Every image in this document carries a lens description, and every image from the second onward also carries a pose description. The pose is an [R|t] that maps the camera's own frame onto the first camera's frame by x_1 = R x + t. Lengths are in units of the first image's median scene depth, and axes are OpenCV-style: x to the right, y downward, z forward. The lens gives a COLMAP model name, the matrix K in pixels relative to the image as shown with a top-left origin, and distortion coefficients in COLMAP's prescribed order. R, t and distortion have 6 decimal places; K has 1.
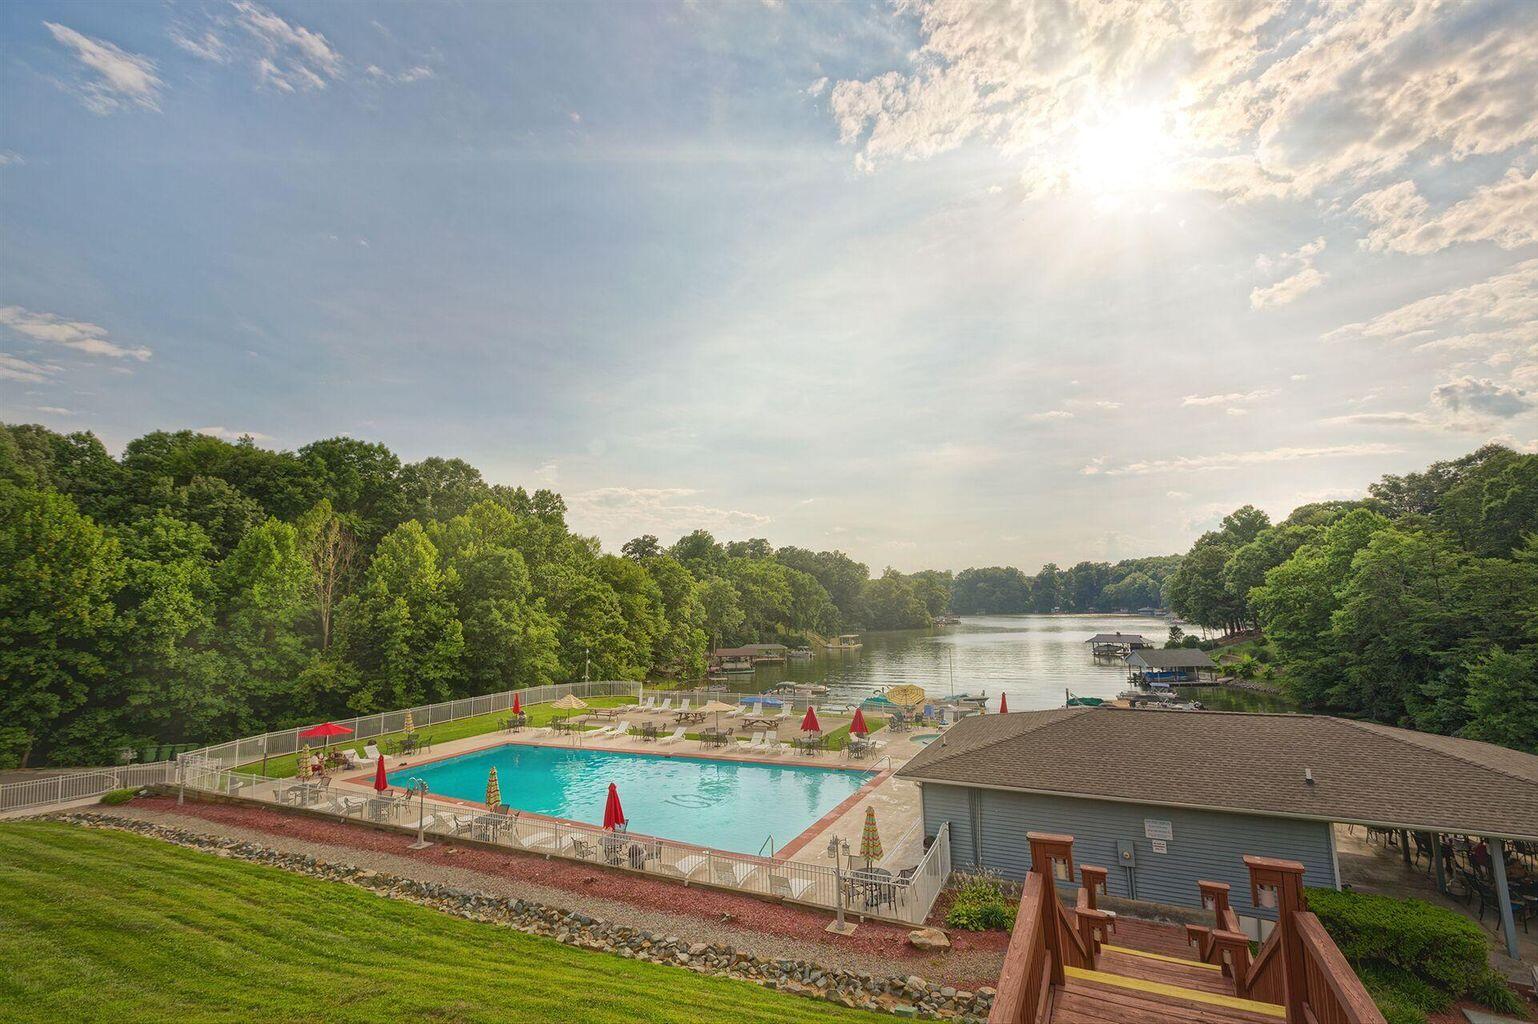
lens RADIAL K [[709.1, 0, 749.9], [0, 709.1, 504.1], [0, 0, 1]] dist [-0.000310, -0.000279]
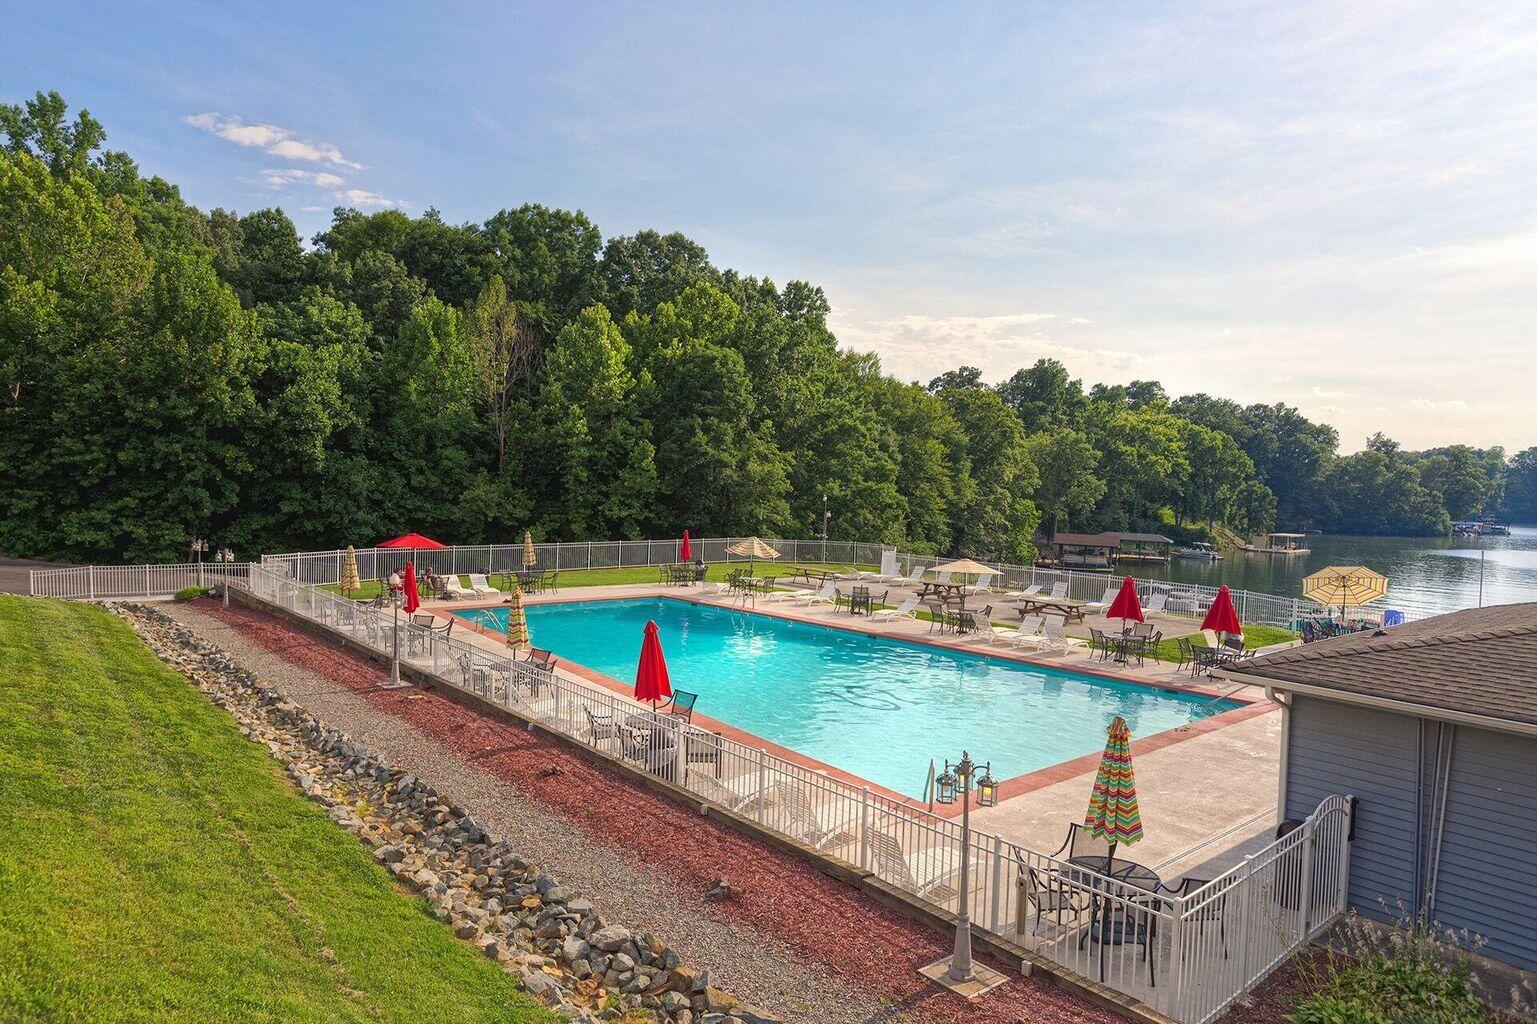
lens RADIAL K [[973.3, 0, 736.8], [0, 973.3, 489.8], [0, 0, 1]] dist [-0.007014, 0.000284]
pose [[0.922047, 0.063564, -0.381824, 0.049602], [-0.005987, 0.988649, 0.150128, 0.061892], [0.387033, -0.136139, 0.911961, 0.122429]]
